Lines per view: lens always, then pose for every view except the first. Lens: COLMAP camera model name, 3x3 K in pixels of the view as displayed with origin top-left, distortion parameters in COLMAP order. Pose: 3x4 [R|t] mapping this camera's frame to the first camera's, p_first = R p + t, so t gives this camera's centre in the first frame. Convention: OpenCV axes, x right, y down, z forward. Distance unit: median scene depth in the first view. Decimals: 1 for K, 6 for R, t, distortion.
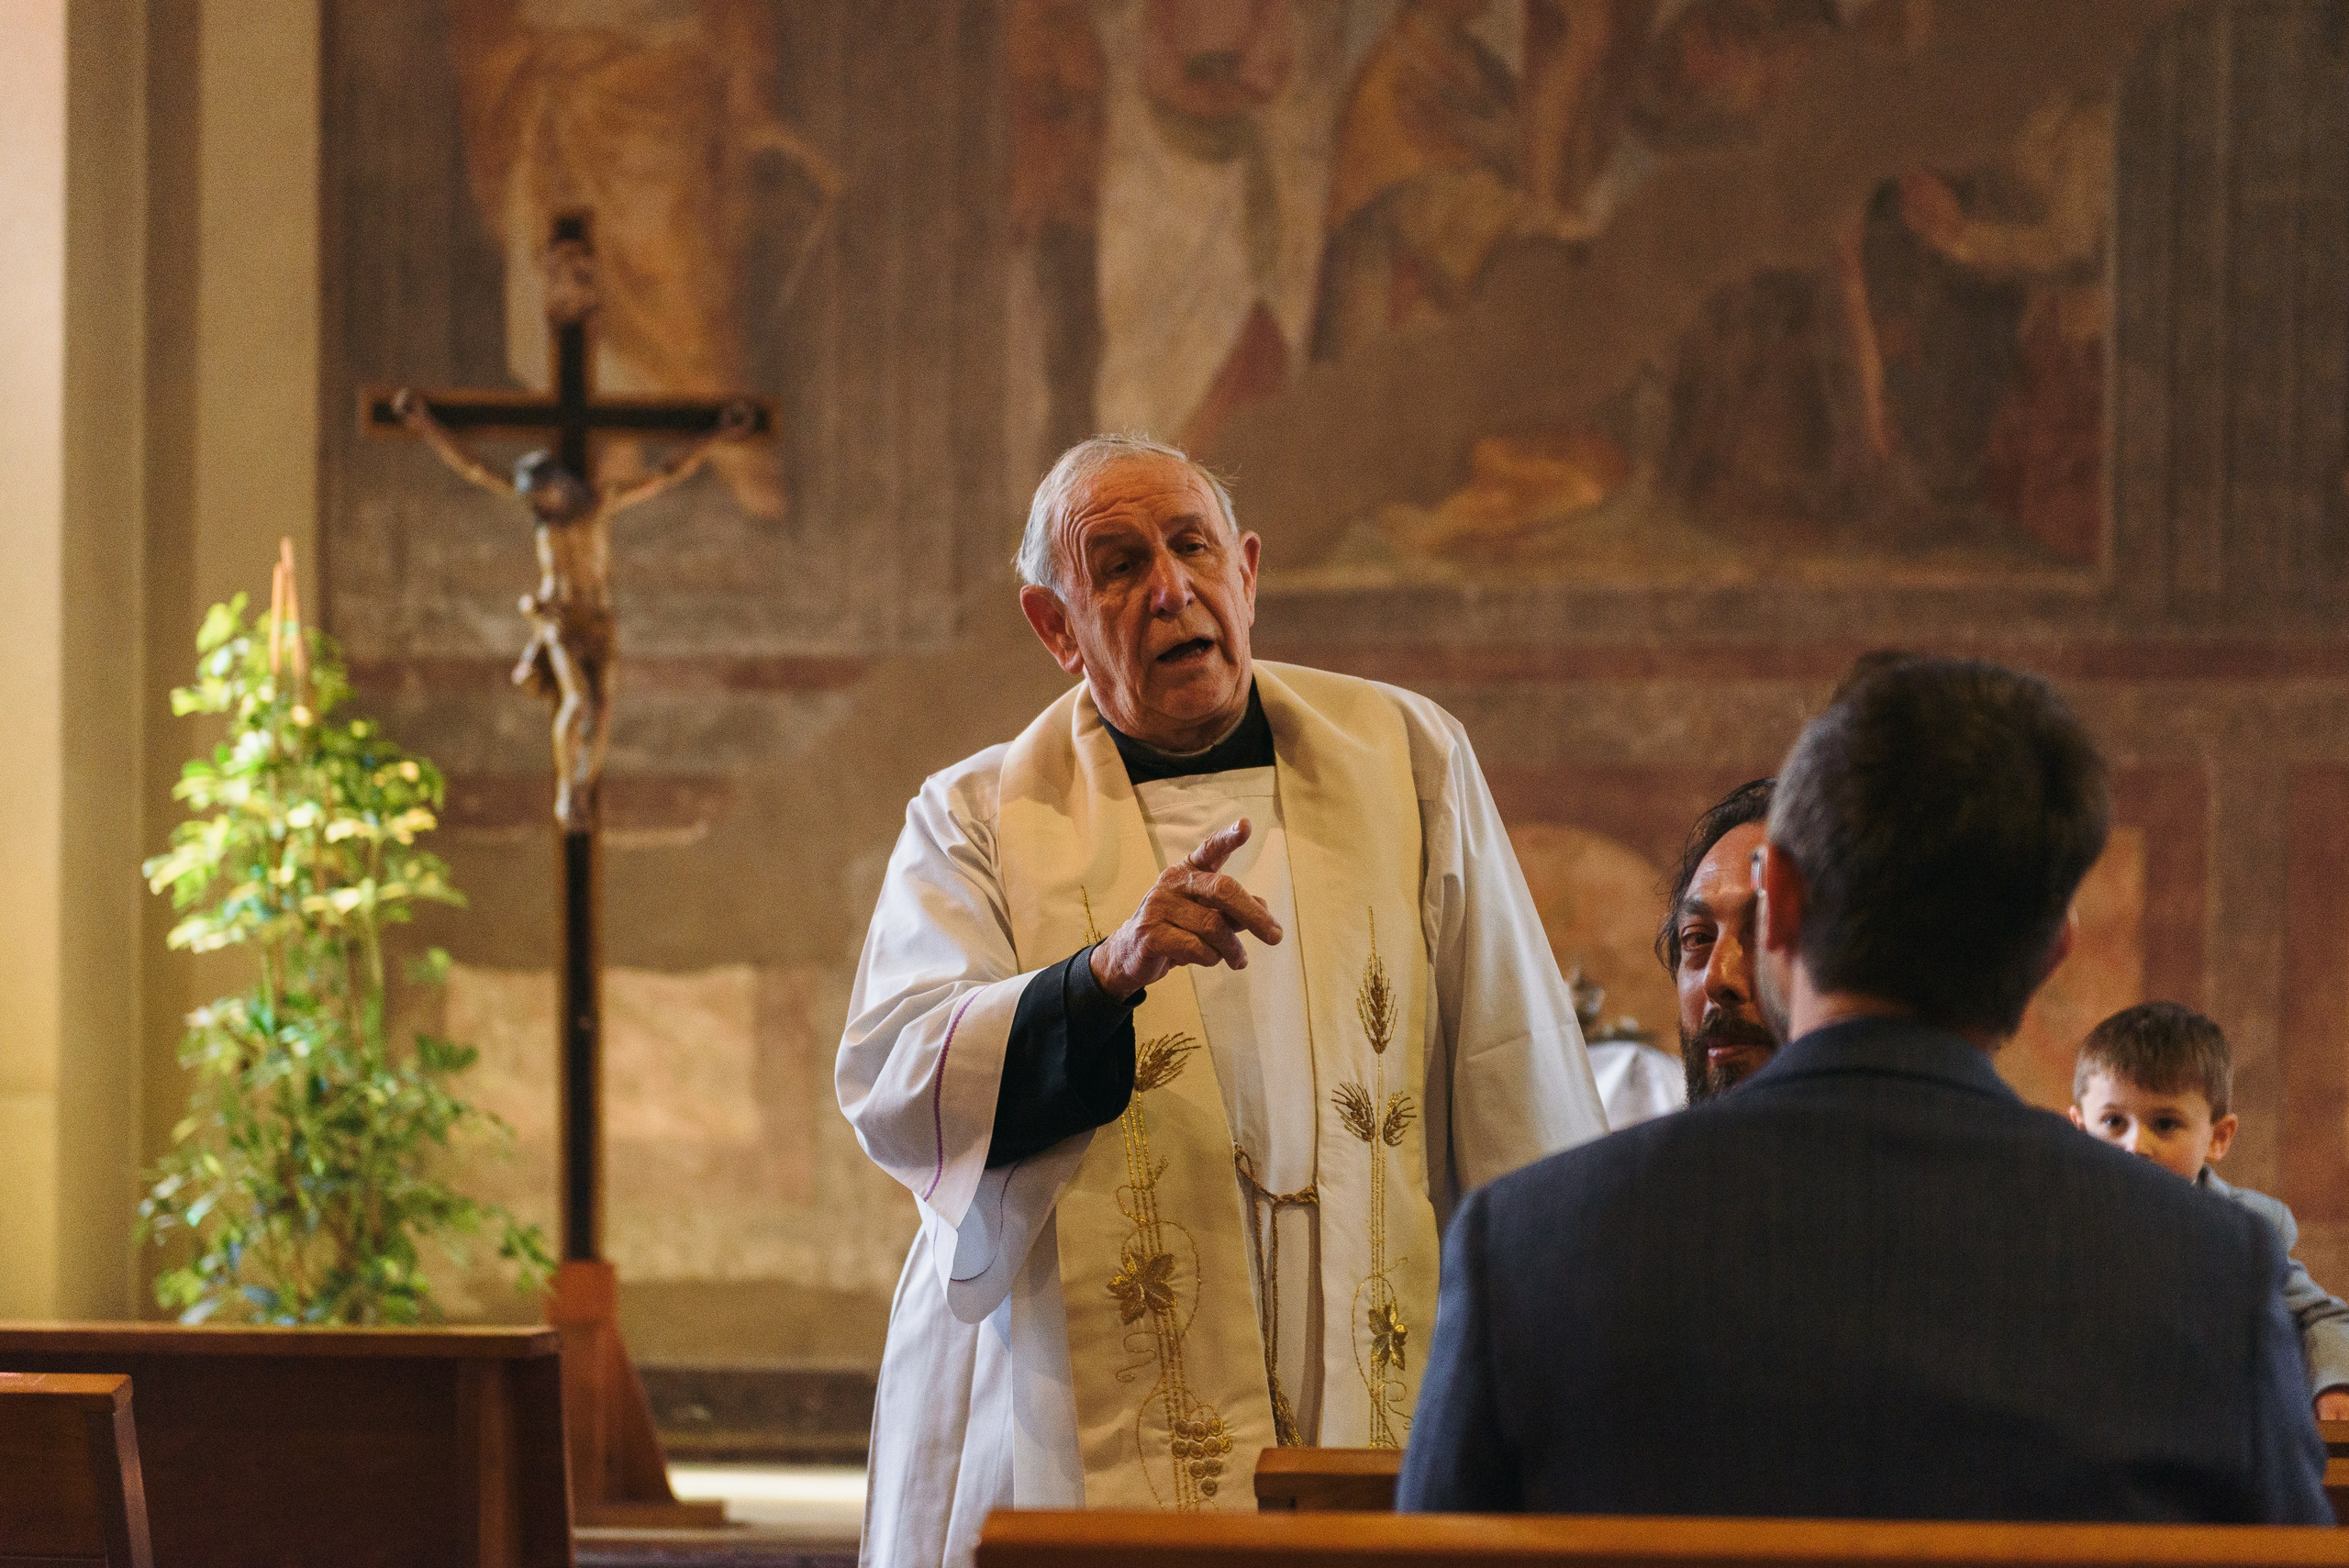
lens RADIAL K [[5218.3, 0, 1203.0], [0, 5218.3, 1238.6], [0, 0, 1]] dist [0.027975, 0.000000]
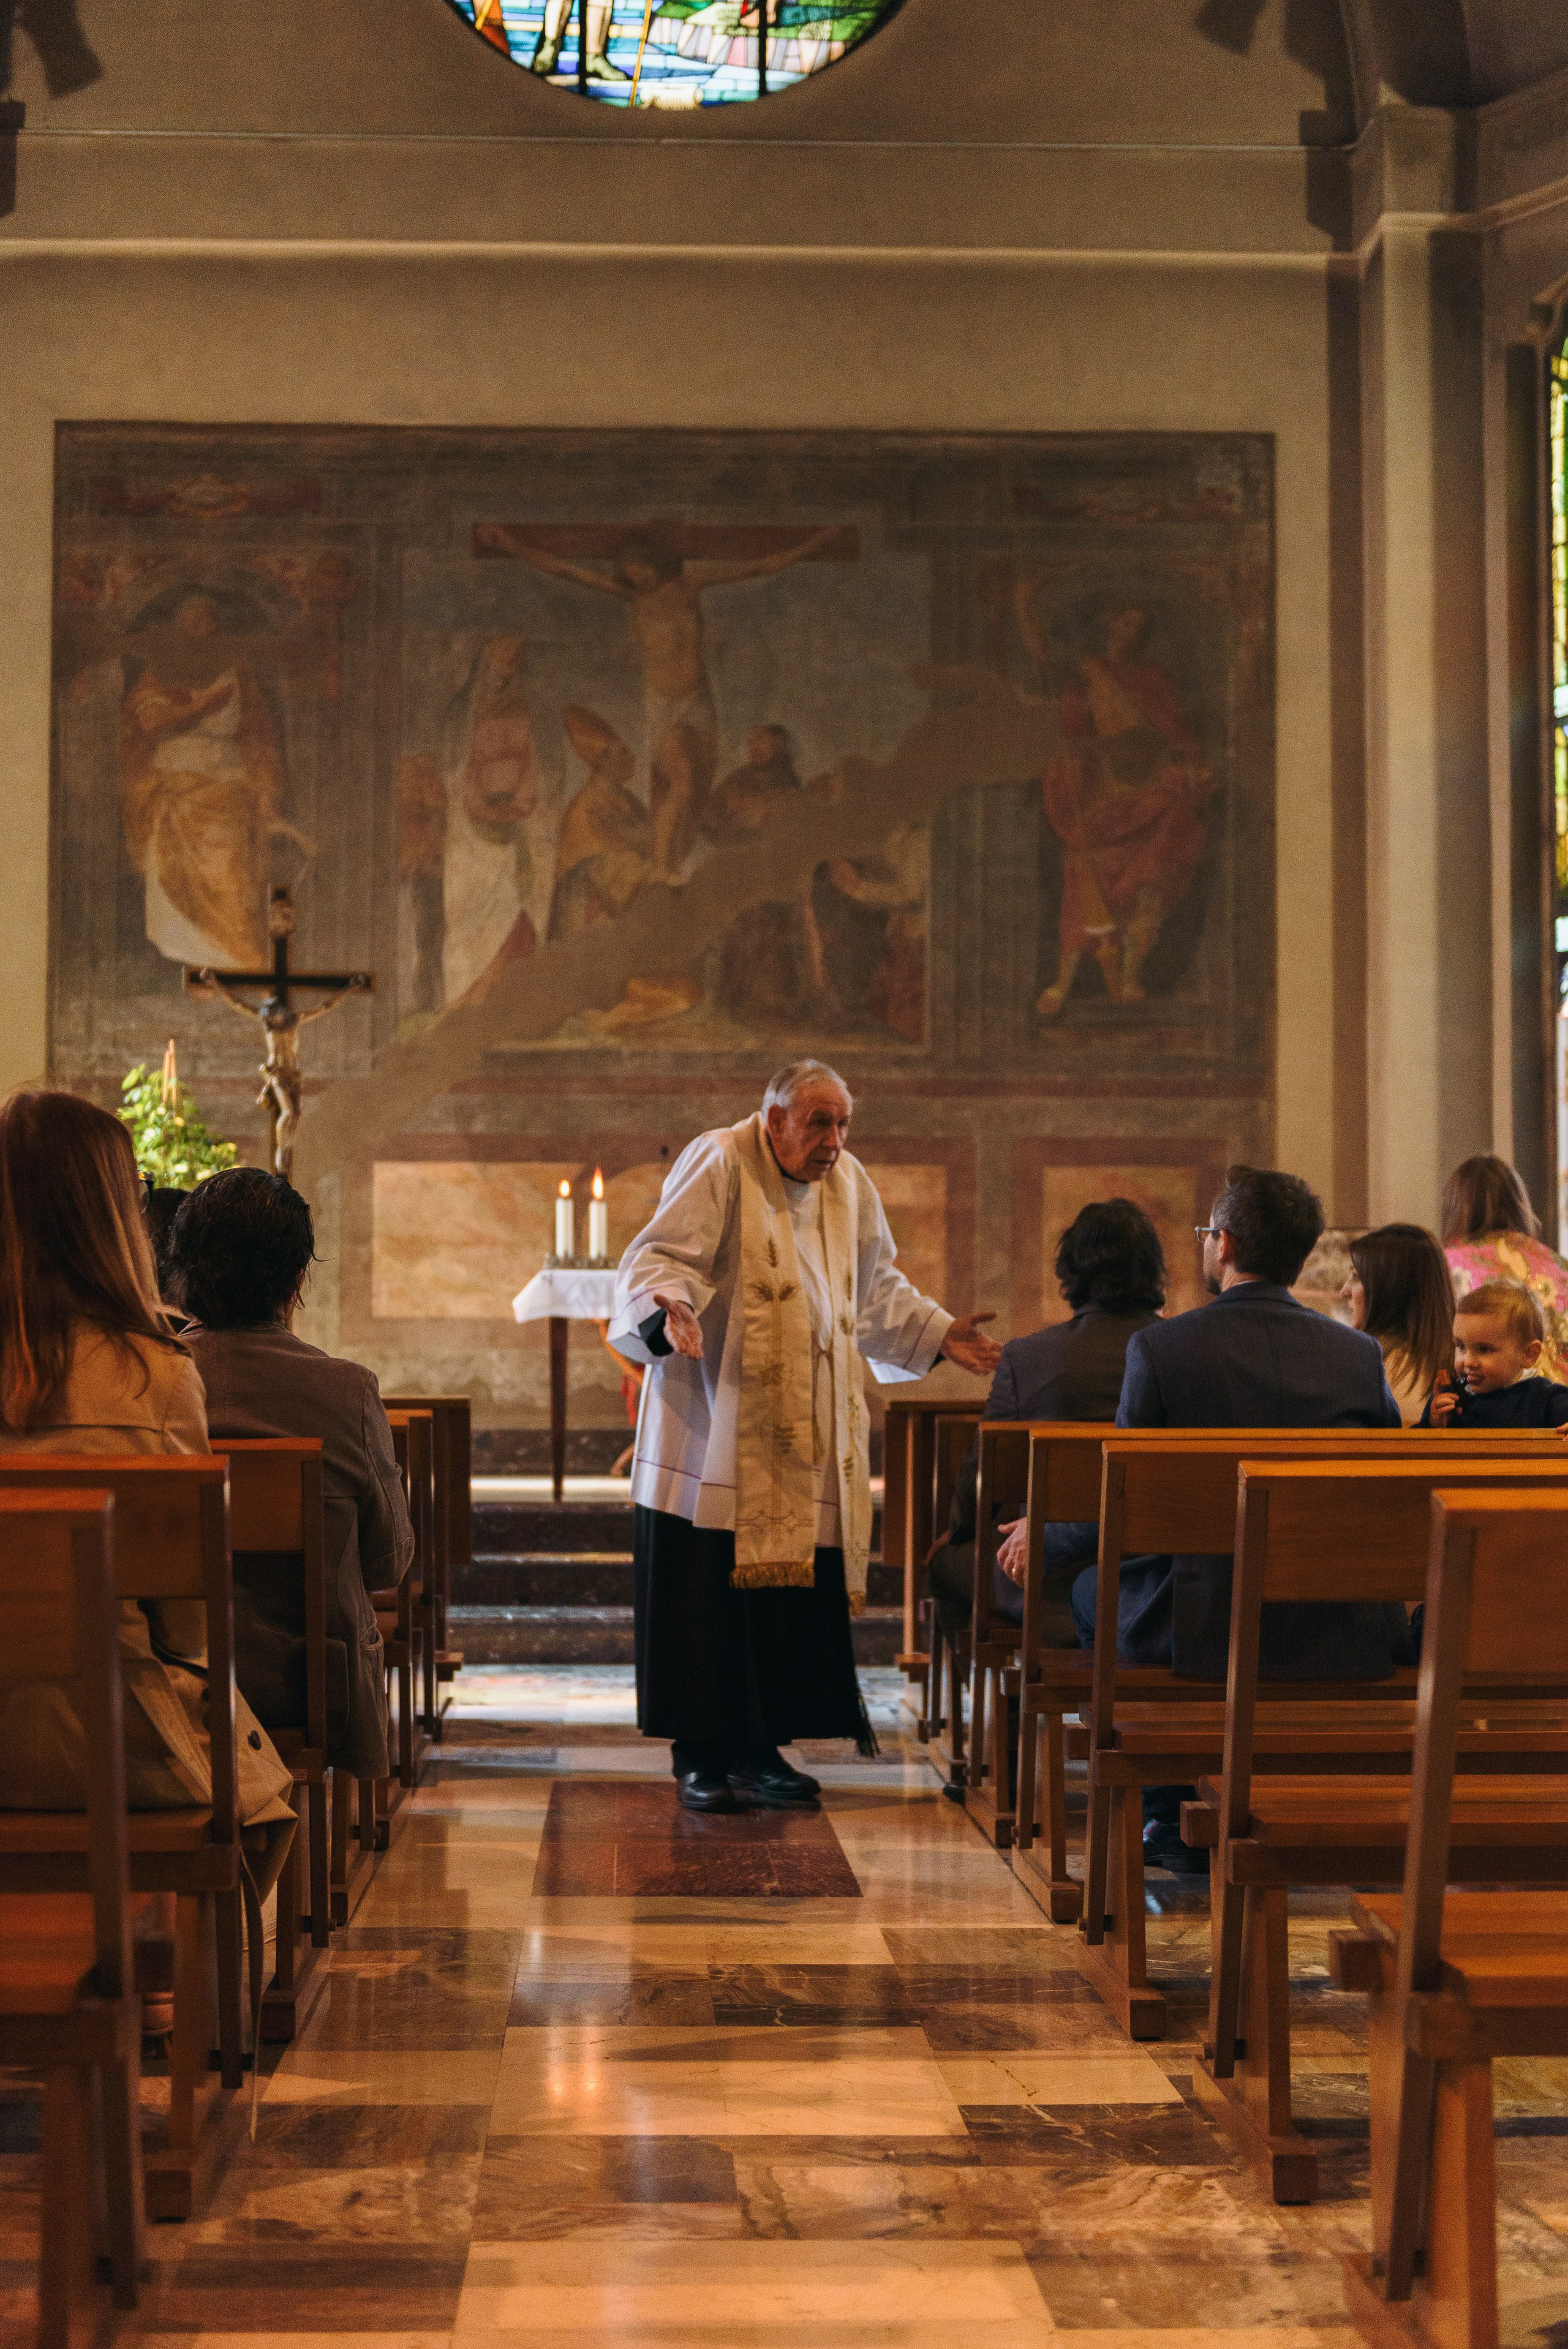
lens RADIAL K [[2901.4, 0, 772.1], [0, 2901.4, 1192.1], [0, 0, 1]] dist [0.026293, 0.000000]
pose [[0.984817, -0.000689, 0.173596, -0.092656], [0.011153, 0.998177, -0.059312, 0.001437], [-0.173239, 0.060347, 0.983029, -0.145026]]
